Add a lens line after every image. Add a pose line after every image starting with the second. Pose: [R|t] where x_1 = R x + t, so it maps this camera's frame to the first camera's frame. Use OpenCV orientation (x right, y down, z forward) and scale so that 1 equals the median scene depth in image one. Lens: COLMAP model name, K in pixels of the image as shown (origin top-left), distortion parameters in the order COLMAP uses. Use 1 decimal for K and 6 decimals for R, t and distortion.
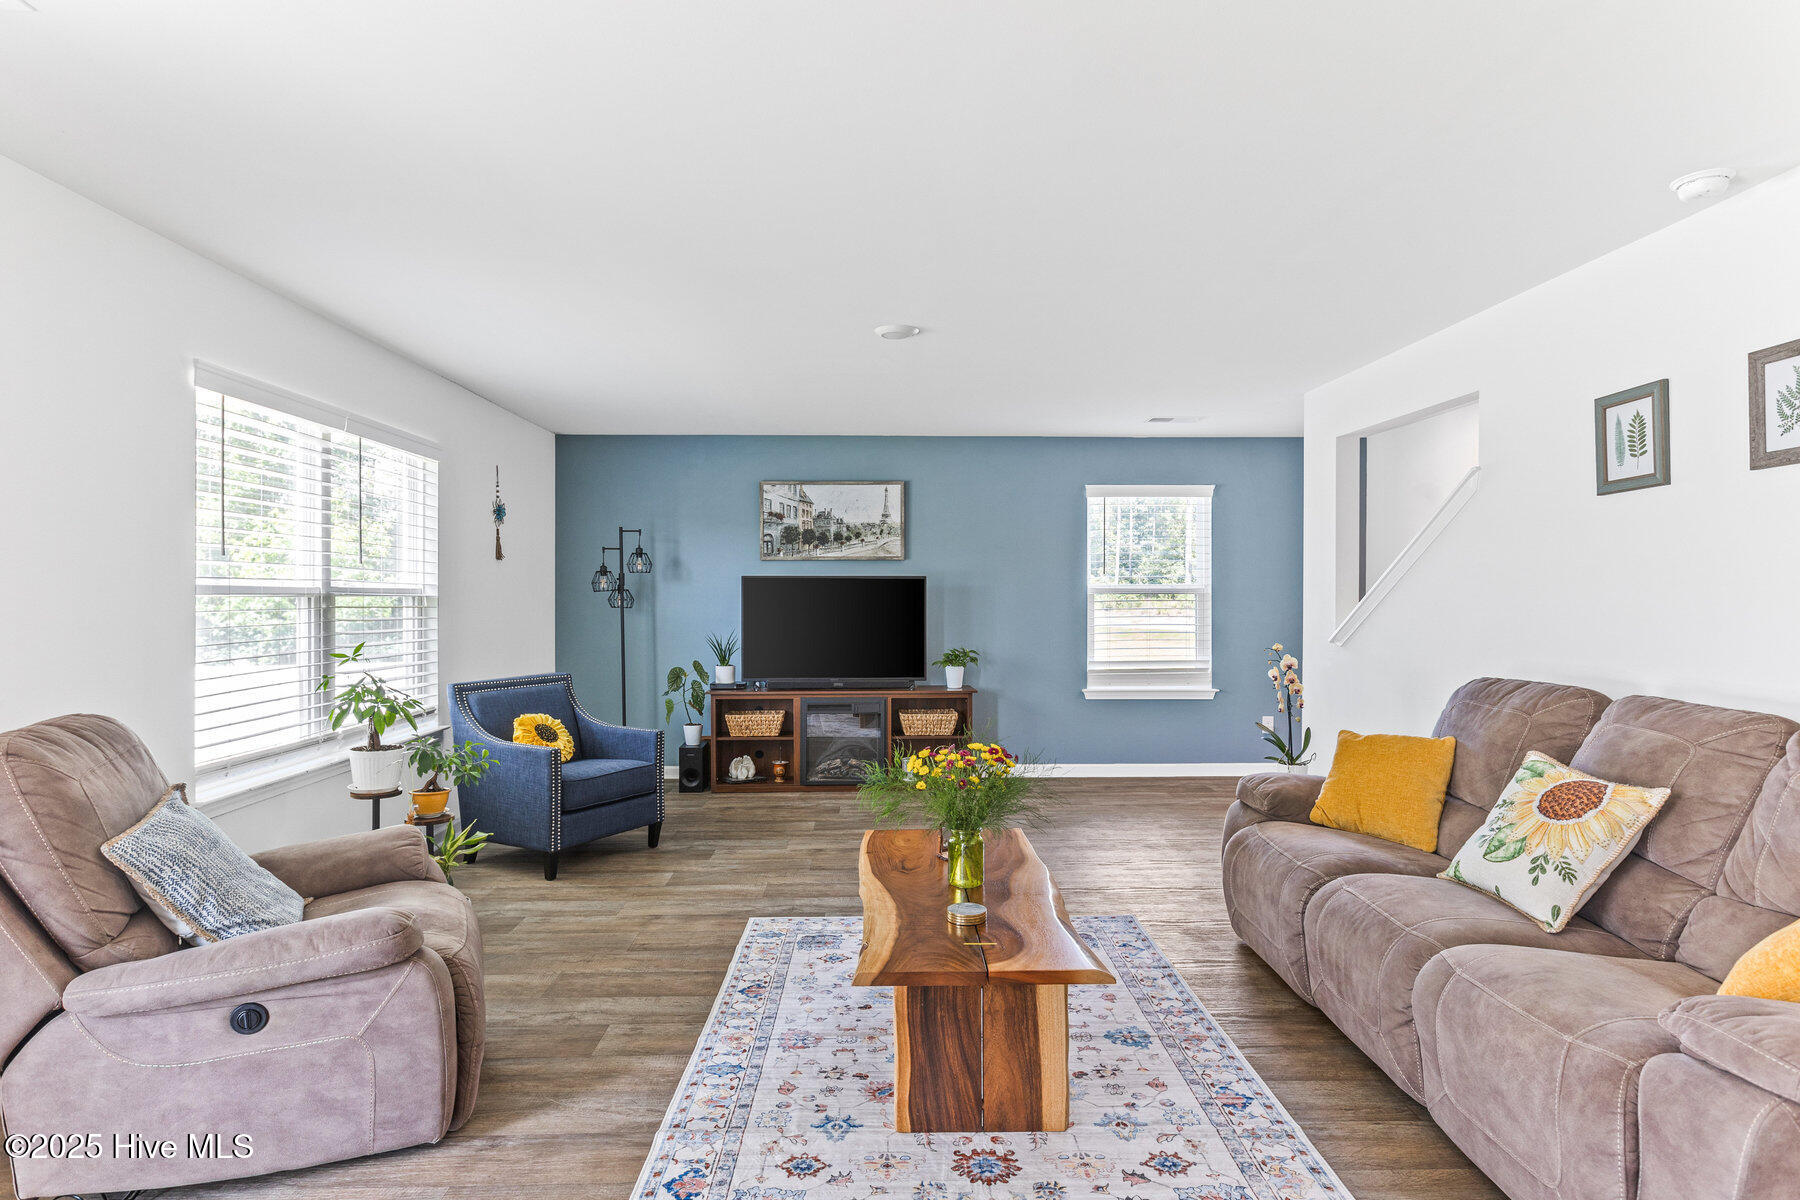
lens RADIAL K [[968.7, 0, 893.8], [0, 968.7, 604.5], [0, 0, 1]] dist [-0.000122, -0.002092]
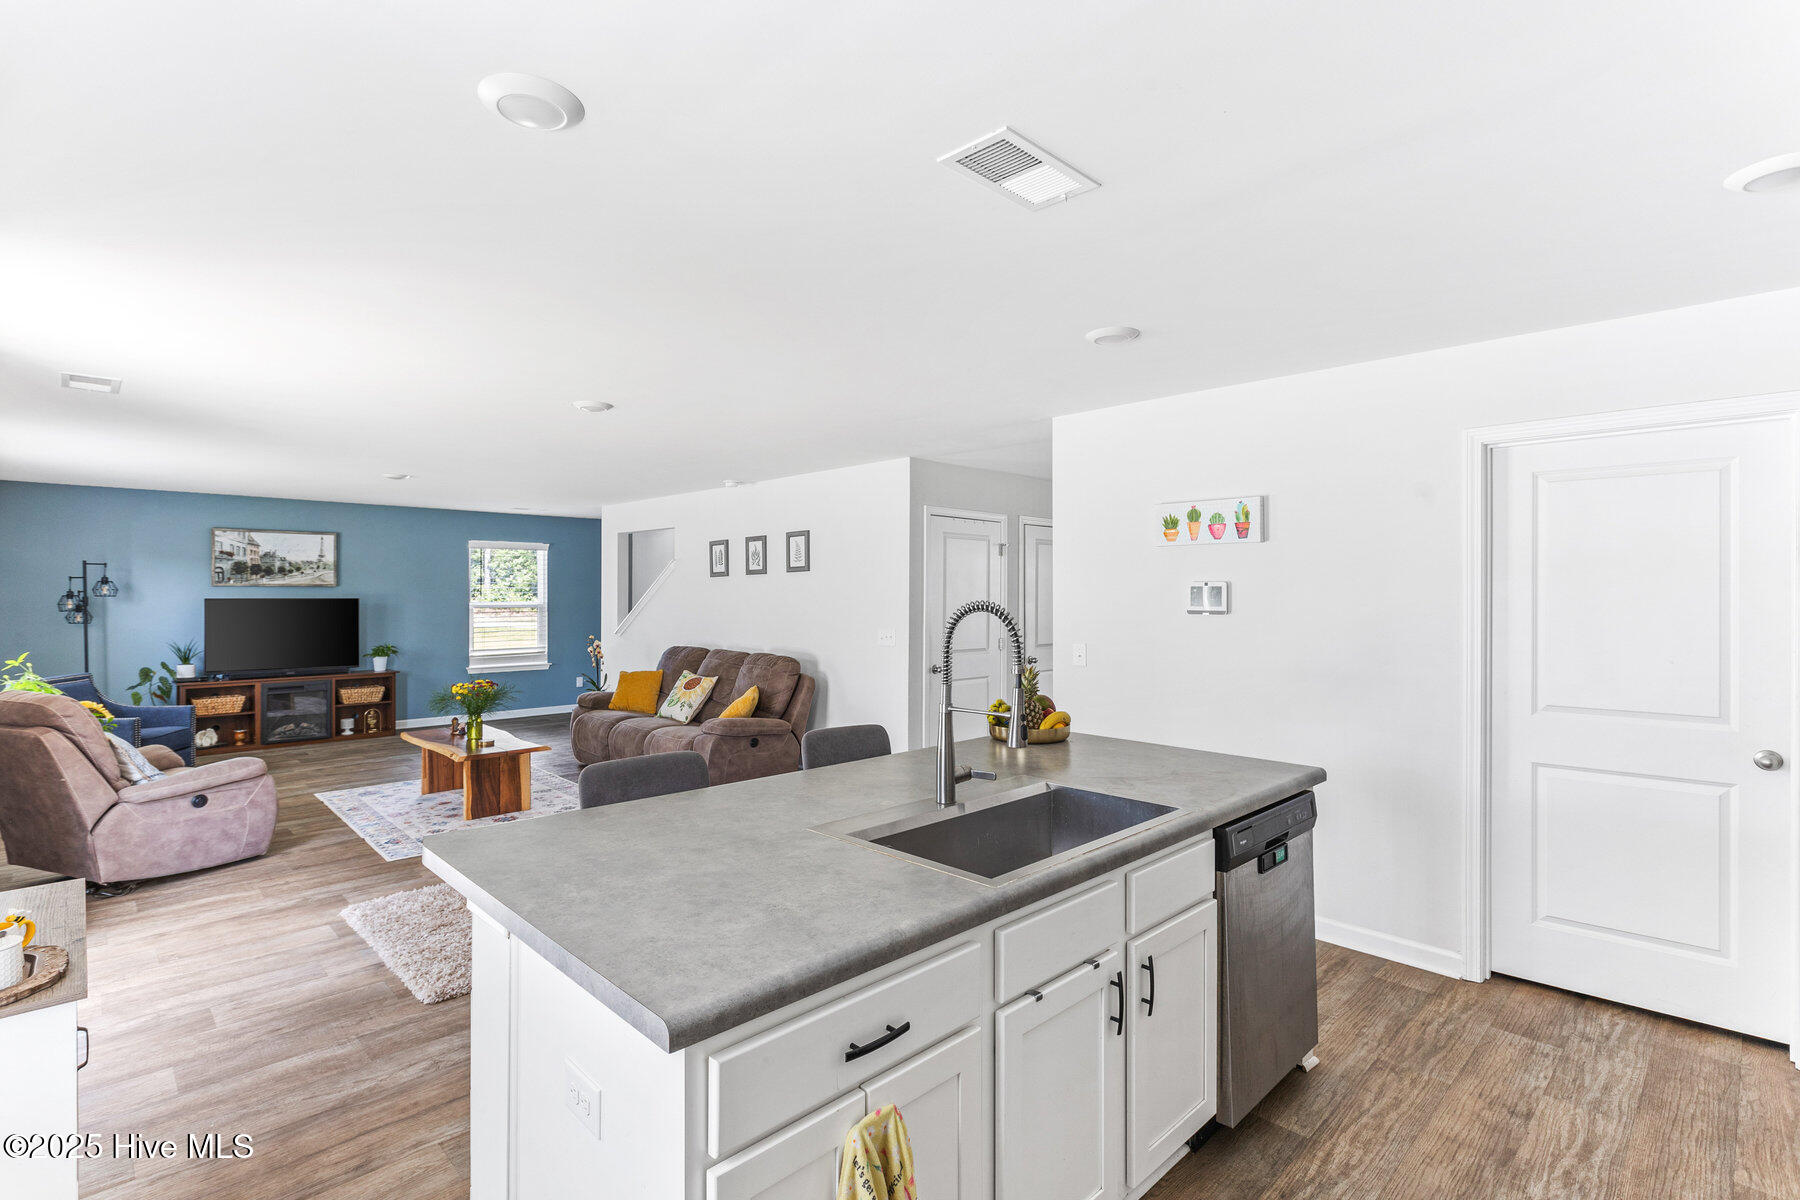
lens RADIAL K [[848.9, 0, 895.1], [0, 848.9, 594.4], [0, 0, 1]] dist [-0.001832, -0.000970]
pose [[0.731745, 0.001141, 0.681577, -0.474485], [0.004460, 0.999969, -0.006463, -0.042380], [-0.681564, 0.007769, 0.731718, -1.003739]]
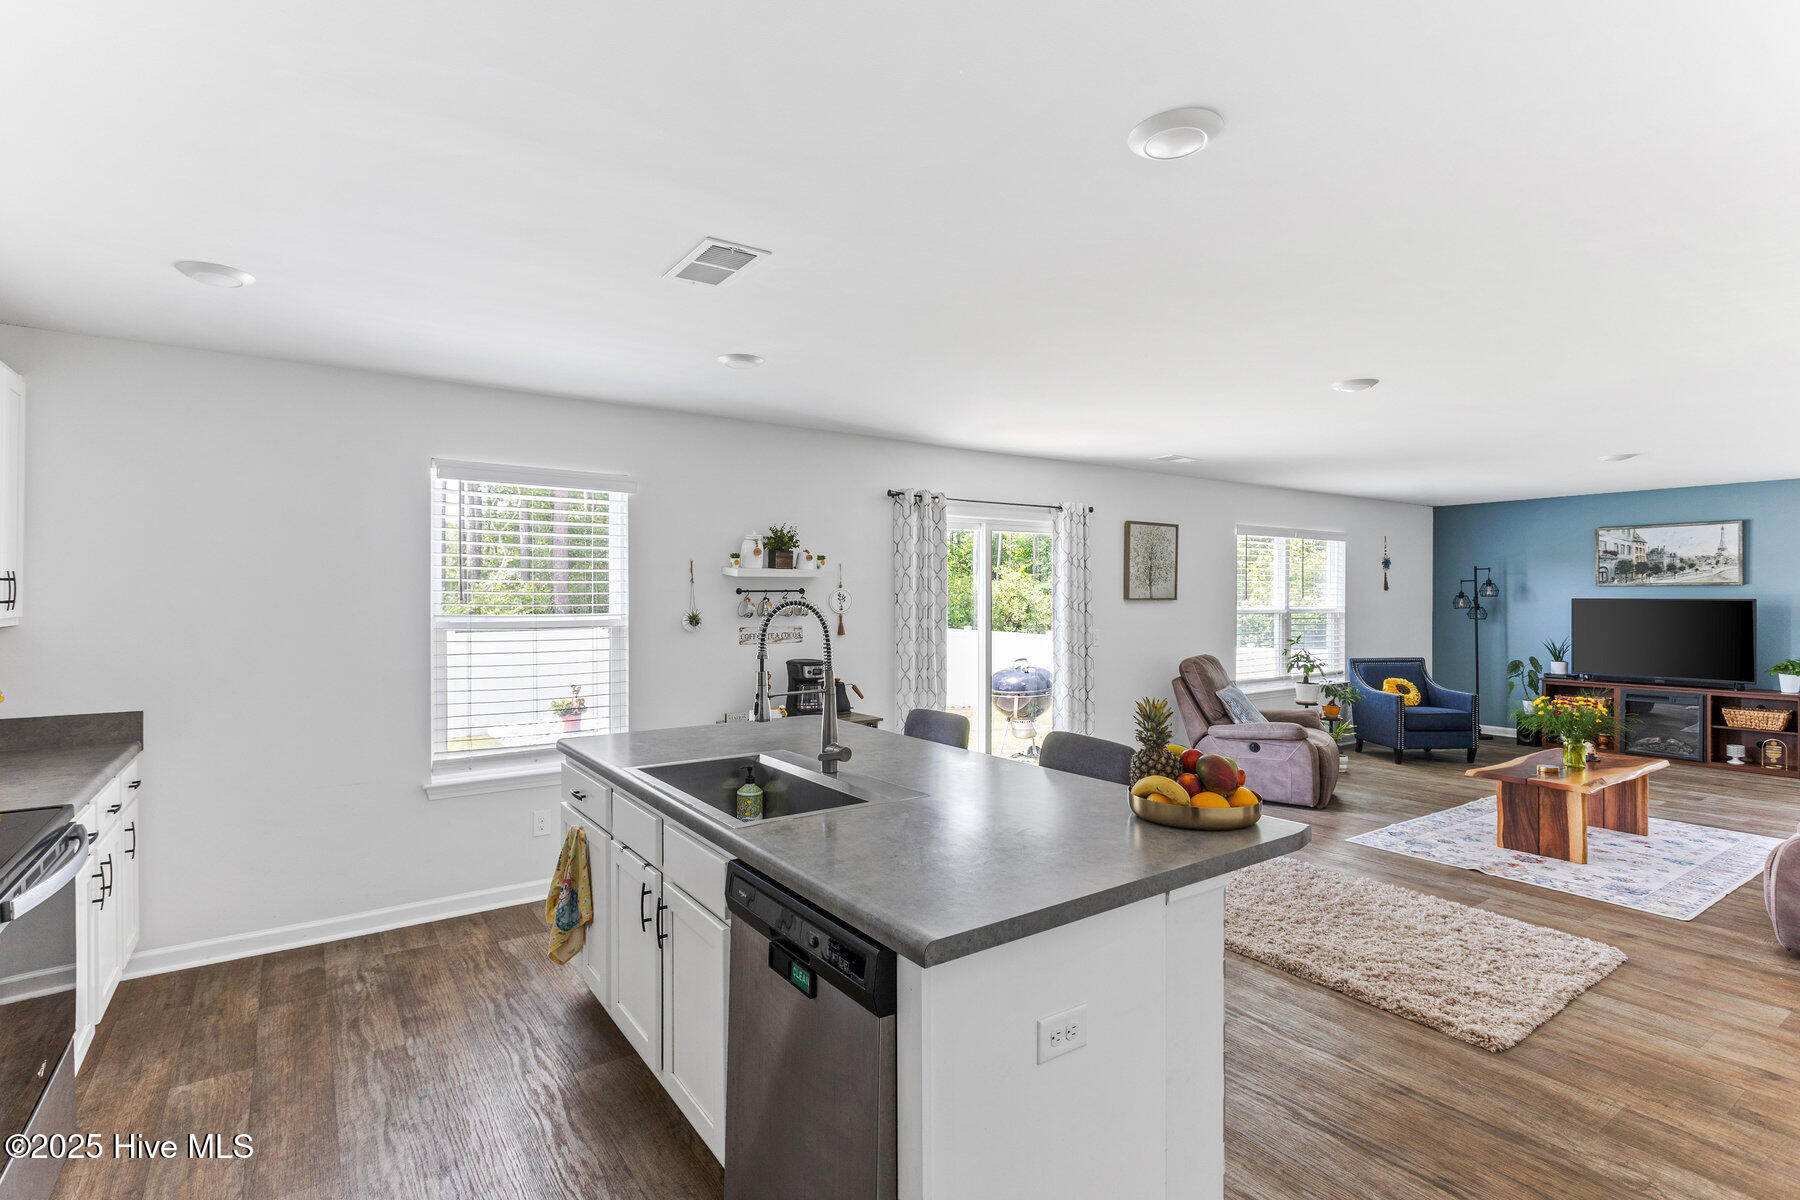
lens RADIAL K [[848.9, 0, 887.9], [0, 848.9, 600.5], [0, 0, 1]] dist [-0.001832, -0.000970]
pose [[0.543798, 0.003778, -0.839208, 0.615846], [-0.005741, 0.999983, 0.000782, -0.040148], [0.839197, 0.004392, 0.543810, -0.926178]]
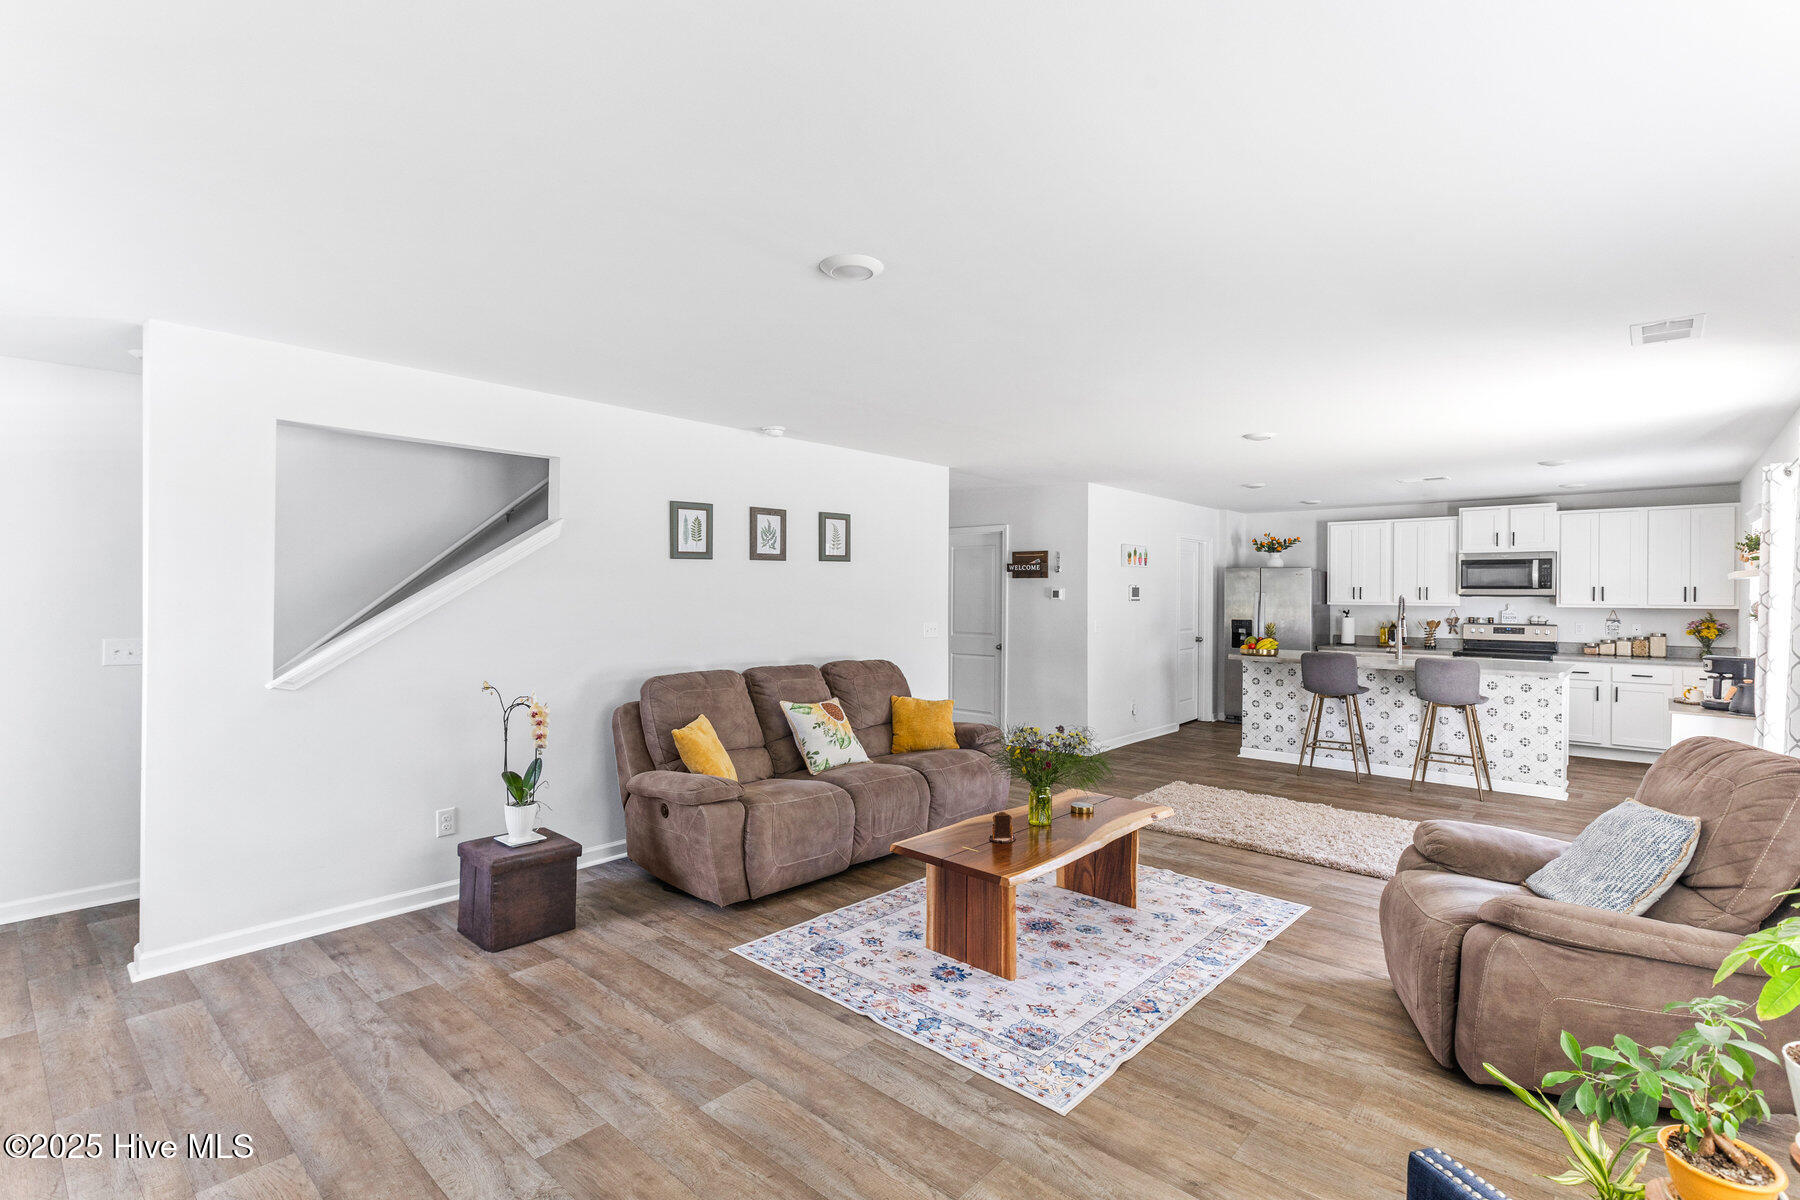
lens RADIAL K [[848.9, 0, 886.2], [0, 848.9, 587.1], [0, 0, 1]] dist [-0.001832, -0.000970]
pose [[-0.725391, -0.001326, 0.688336, -0.512352], [-0.001502, 0.999999, 0.000344, -0.058241], [-0.688335, -0.000784, -0.725392, 1.655361]]
